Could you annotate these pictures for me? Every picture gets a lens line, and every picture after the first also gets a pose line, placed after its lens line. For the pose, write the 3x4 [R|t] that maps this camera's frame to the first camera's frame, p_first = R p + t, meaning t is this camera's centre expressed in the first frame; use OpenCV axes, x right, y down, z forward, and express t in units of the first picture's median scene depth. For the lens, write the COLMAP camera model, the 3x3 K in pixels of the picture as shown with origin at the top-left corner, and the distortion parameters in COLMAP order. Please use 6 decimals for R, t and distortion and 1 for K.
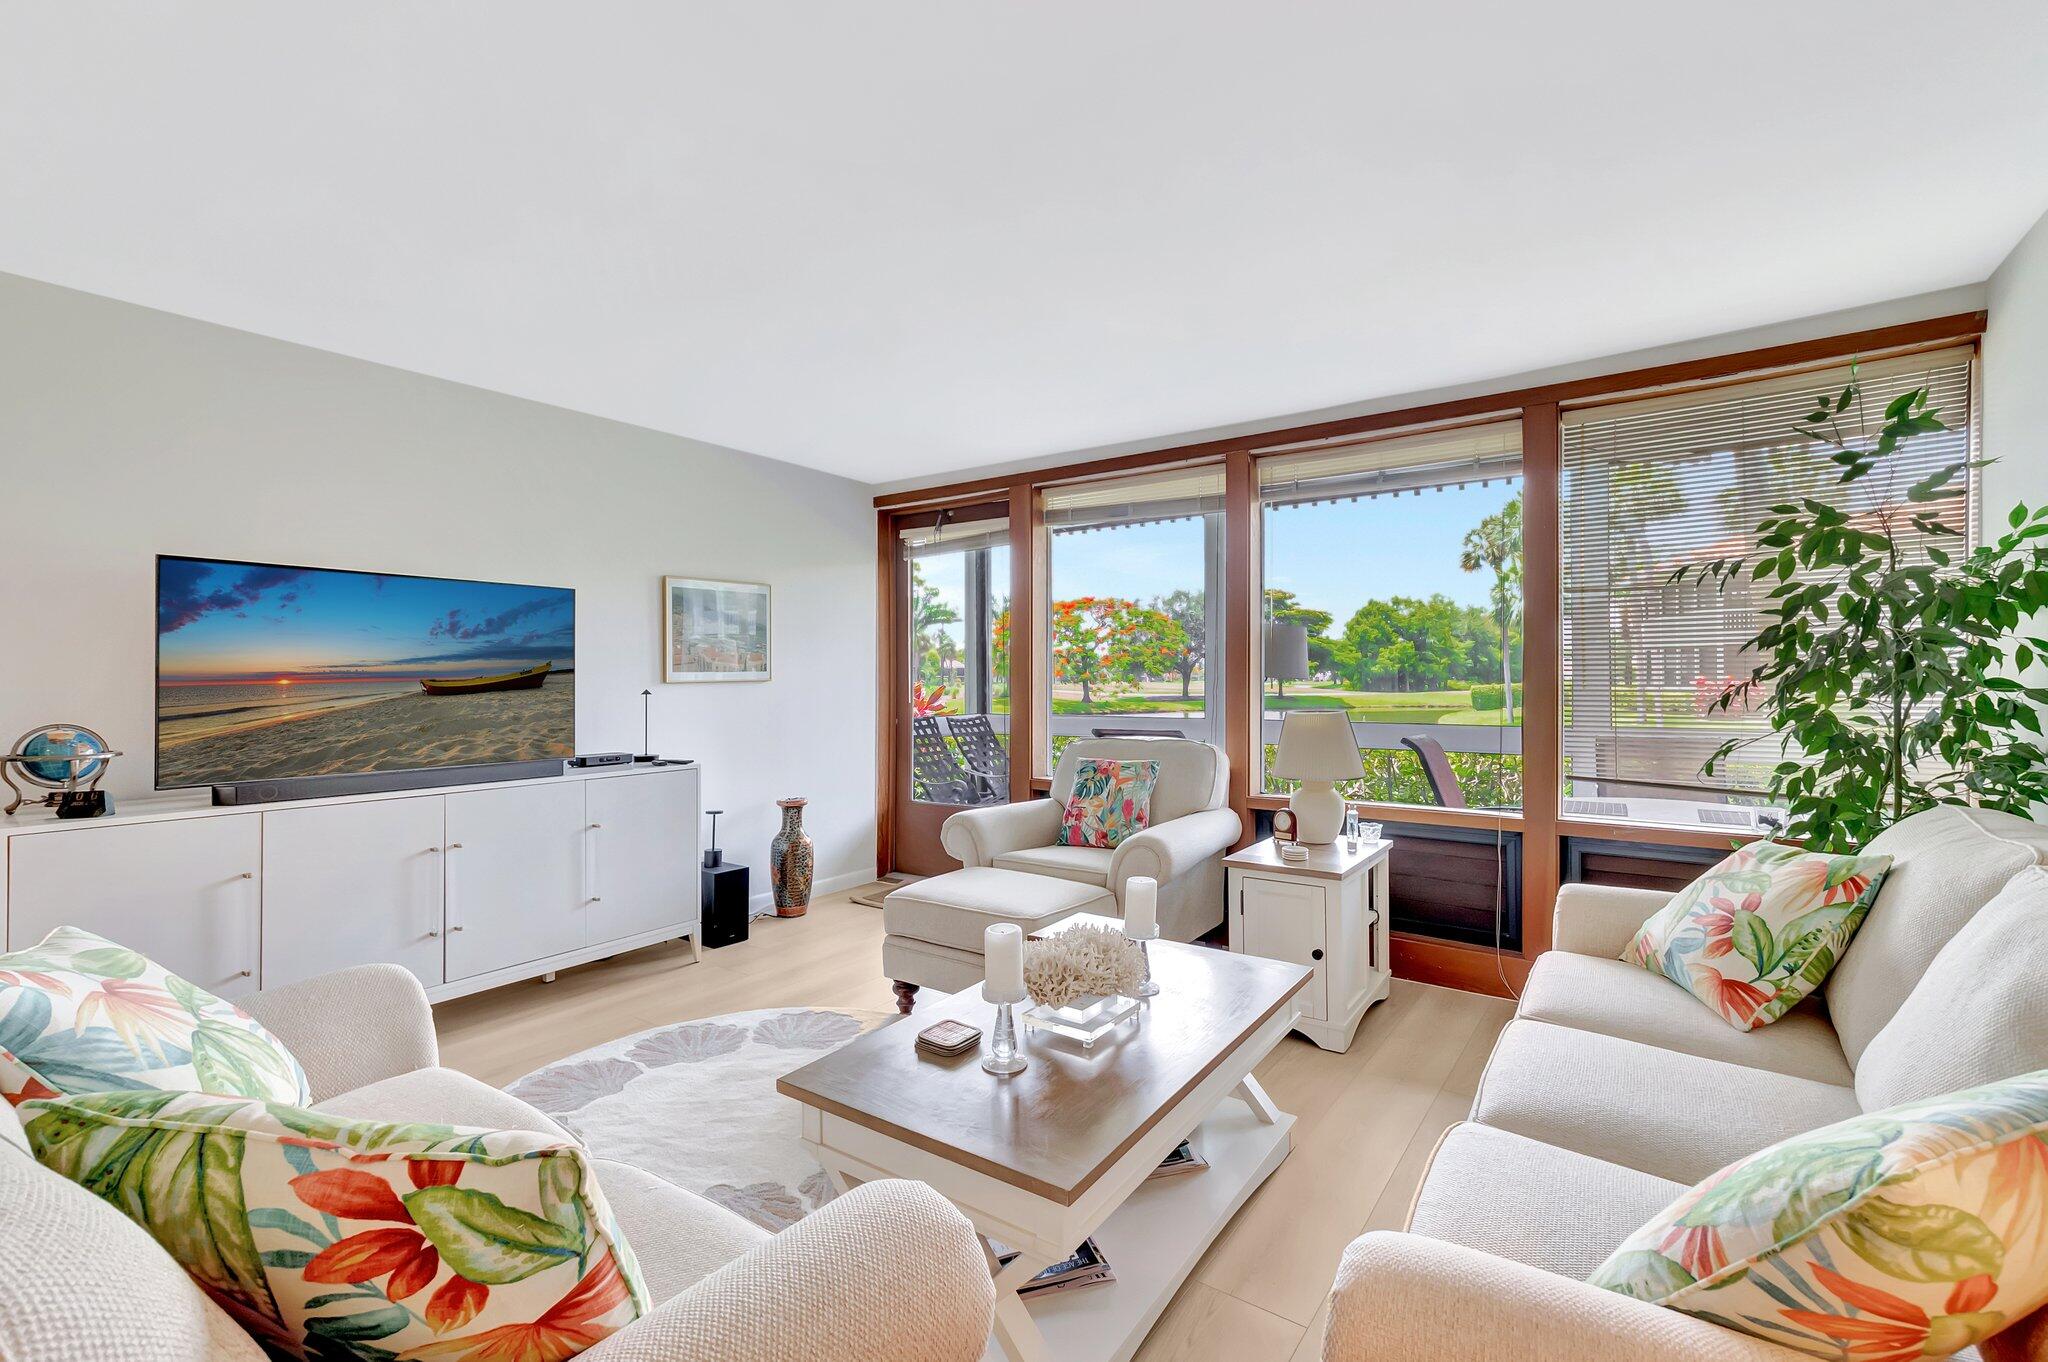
lens RADIAL K [[900.3, 0, 1040.1], [0, 900.3, 675.3], [0, 0, 1]] dist [-0.006224, -0.001061]
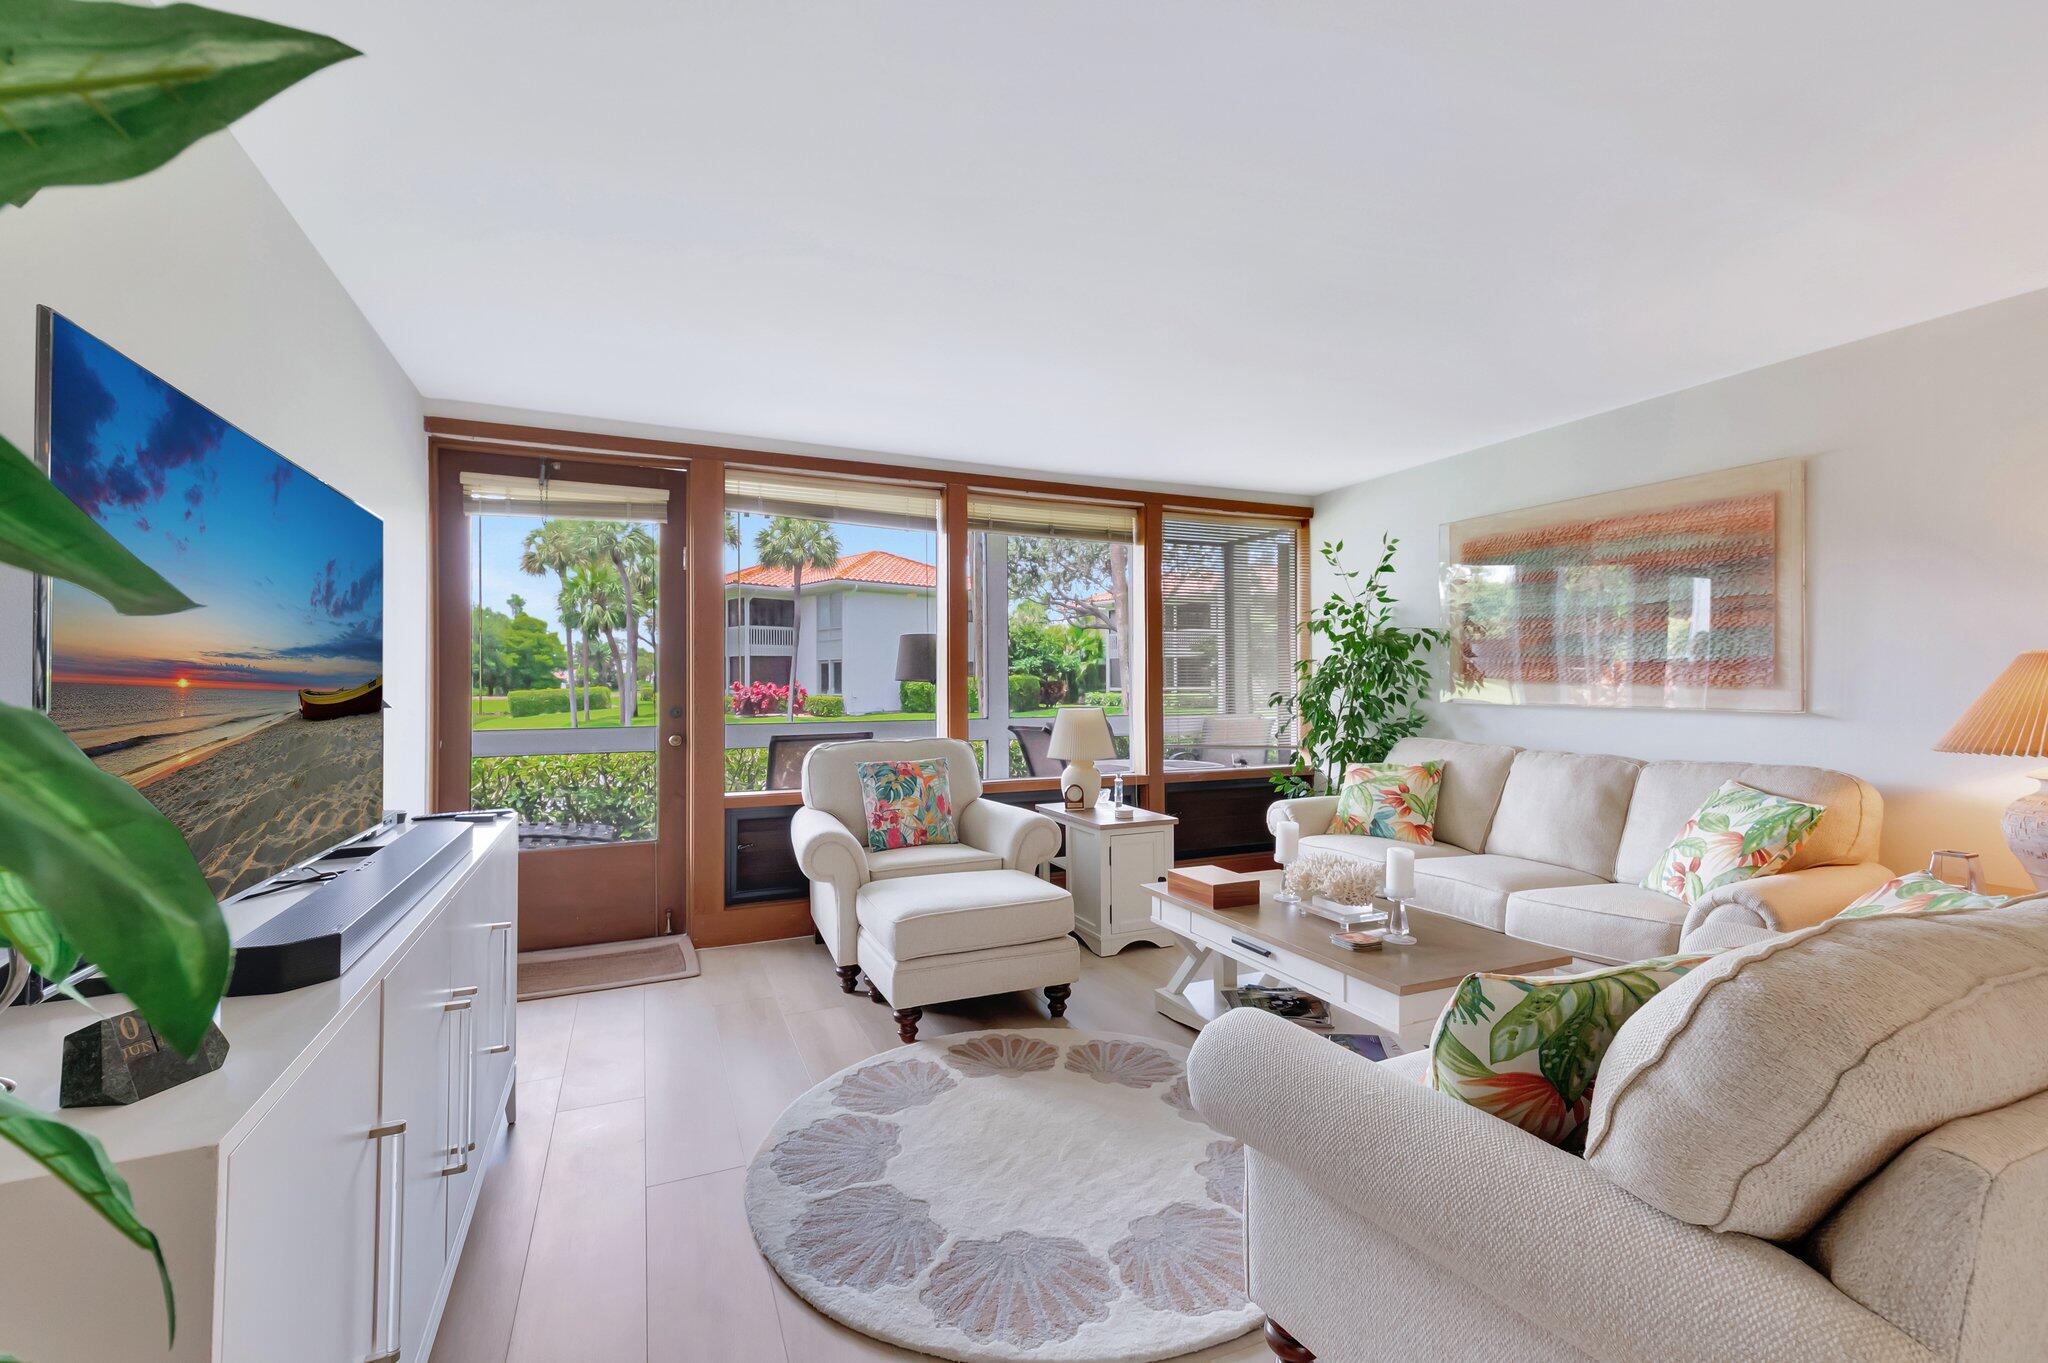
lens RADIAL K [[900.3, 0, 1042.8], [0, 900.3, 673.2], [0, 0, 1]] dist [-0.006224, -0.001061]
pose [[0.505065, 0.010901, 0.863012, -0.927524], [-0.003302, 0.999937, -0.010698, 0.005378], [-0.863075, 0.002553, 0.505070, 0.433095]]
